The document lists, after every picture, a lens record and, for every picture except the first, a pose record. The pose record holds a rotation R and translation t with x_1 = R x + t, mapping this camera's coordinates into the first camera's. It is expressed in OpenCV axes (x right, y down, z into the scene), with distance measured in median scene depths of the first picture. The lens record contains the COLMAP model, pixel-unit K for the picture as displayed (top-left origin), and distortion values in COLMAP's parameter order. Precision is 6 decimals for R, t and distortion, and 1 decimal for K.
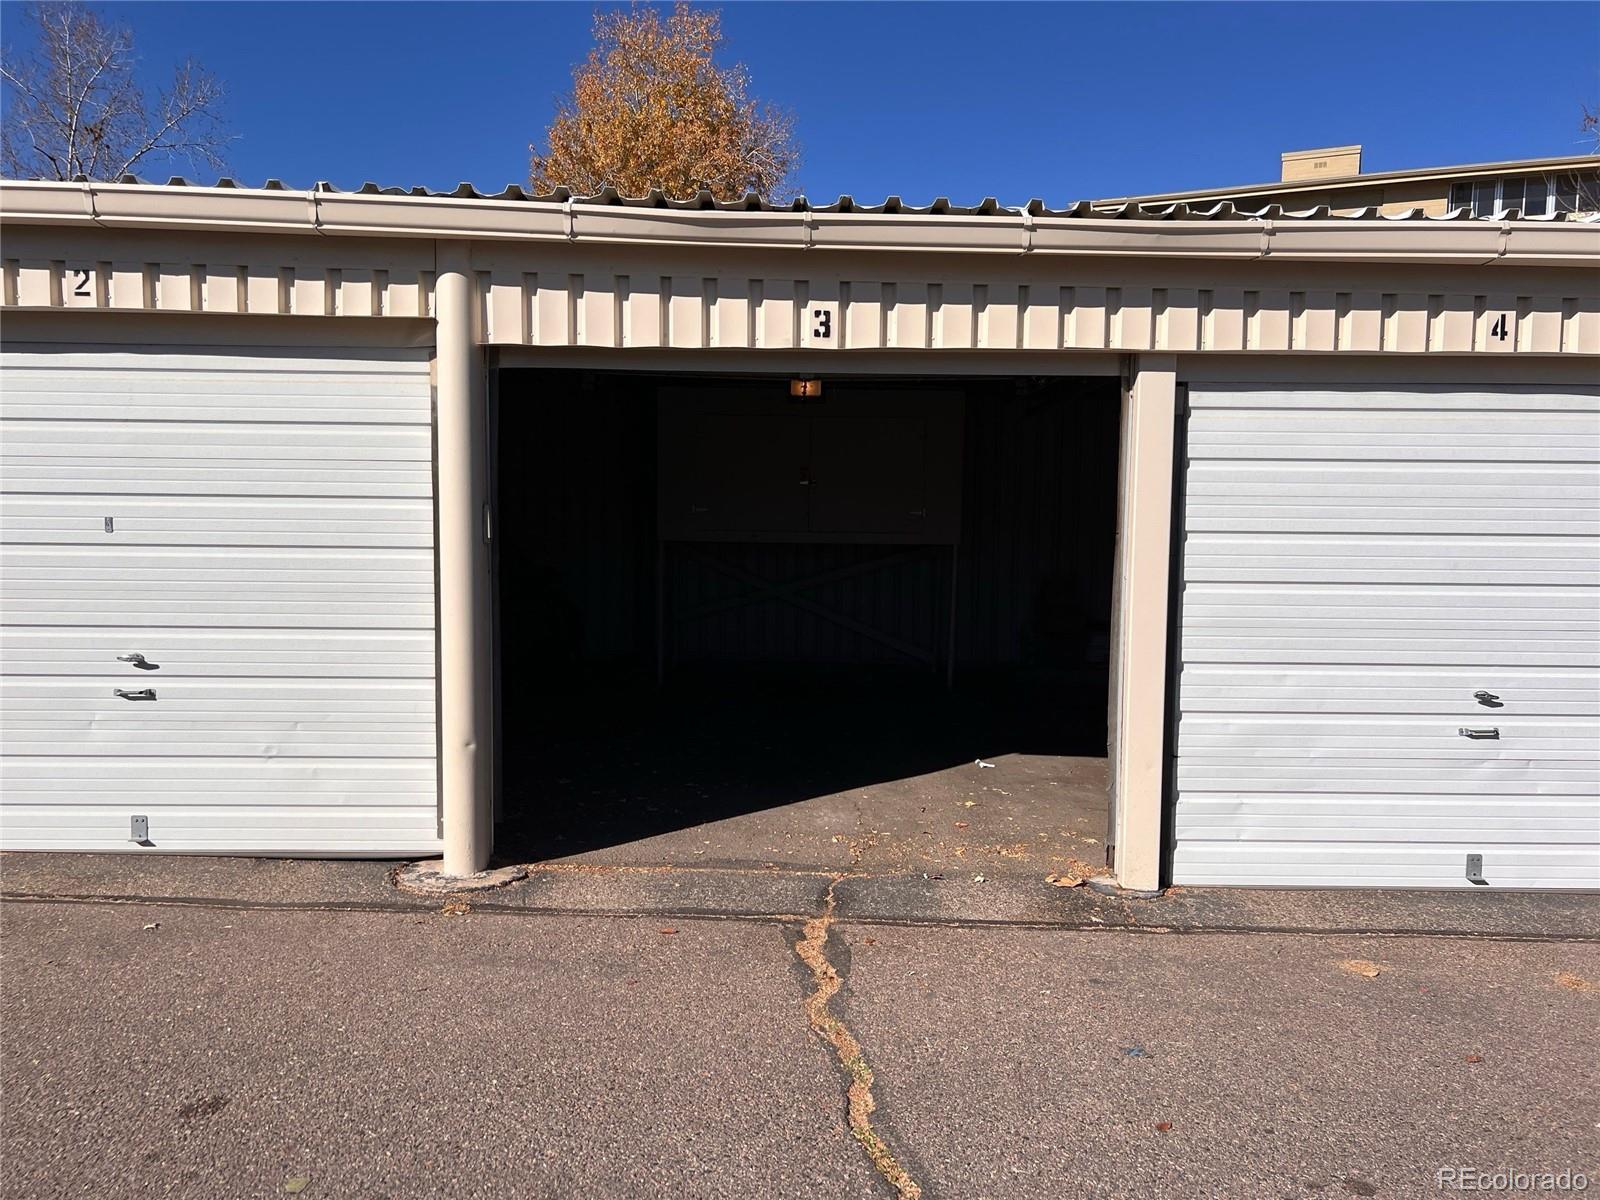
lens RADIAL K [[1174.7, 0, 805.2], [0, 1174.7, 609.6], [0, 0, 1]] dist [0.017369, -0.024582]
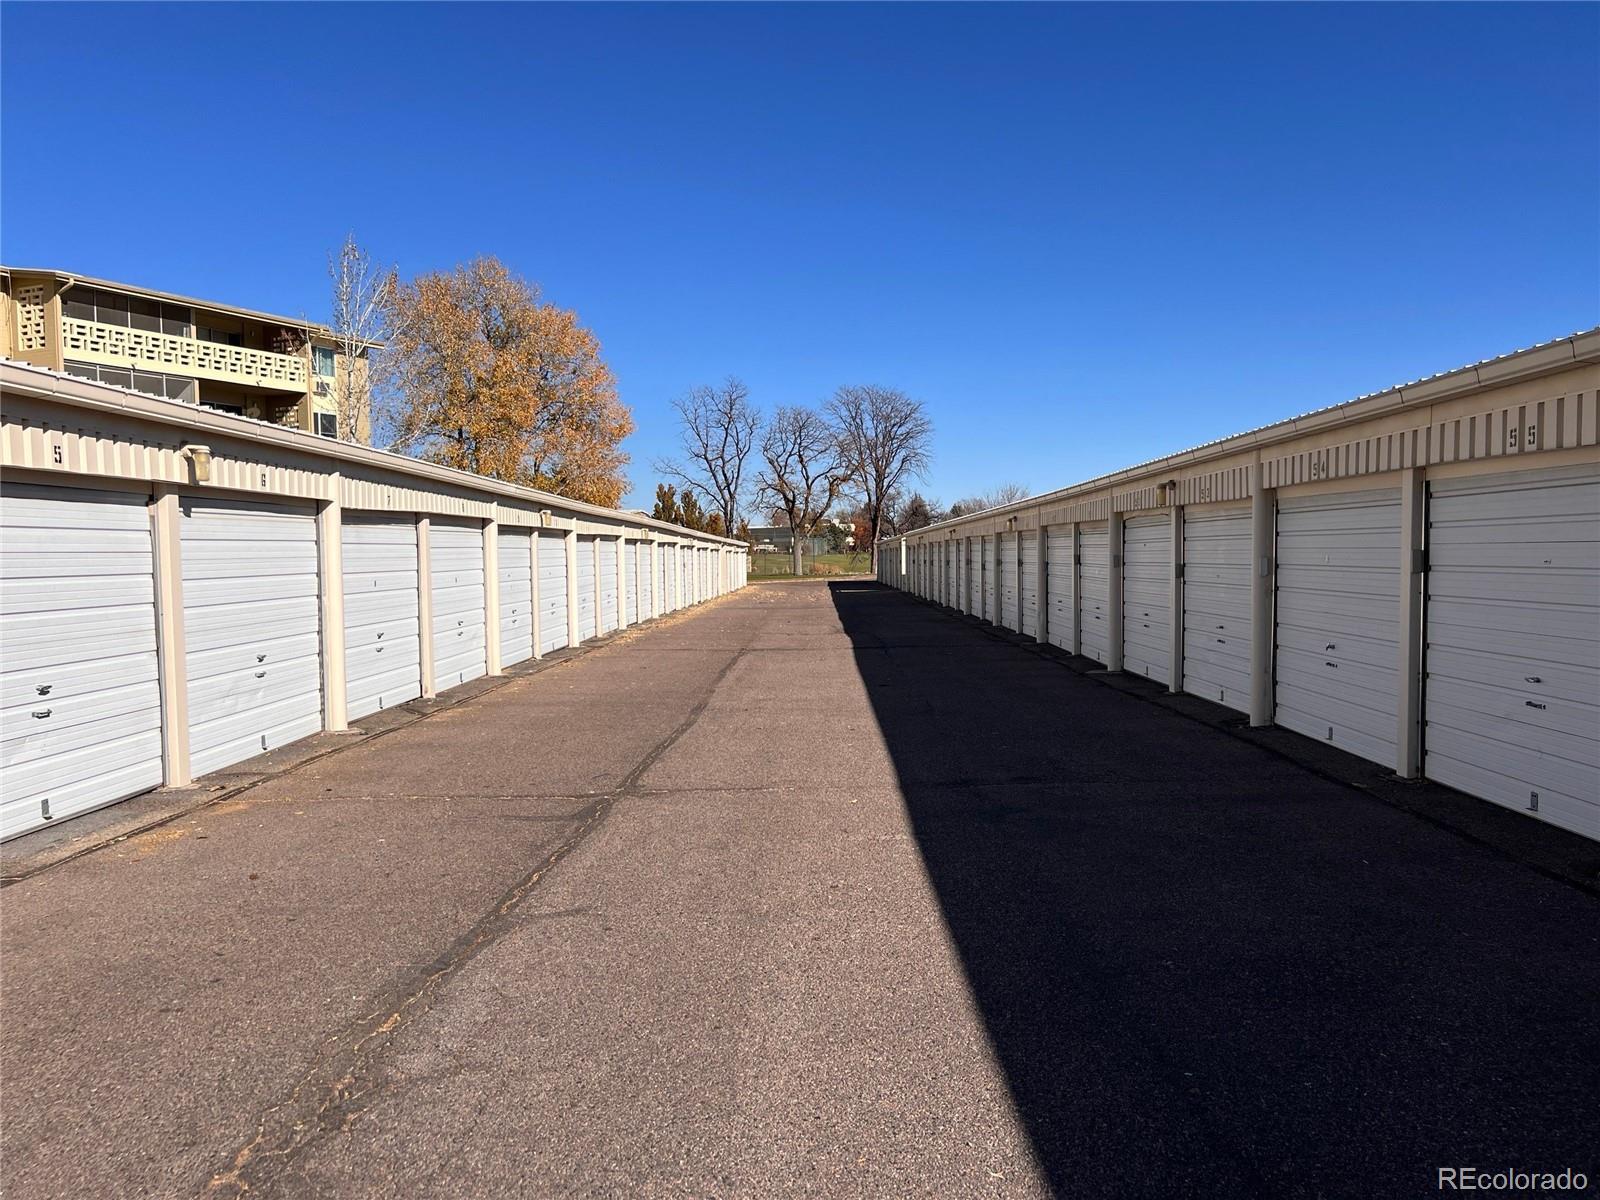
lens RADIAL K [[1174.7, 0, 805.2], [0, 1174.7, 609.6], [0, 0, 1]] dist [0.017369, -0.024582]
pose [[0.033131, -0.058776, 0.997721, -0.867838], [0.086136, 0.994723, 0.055739, -0.024614], [-0.995732, 0.084093, 0.038019, -0.003435]]
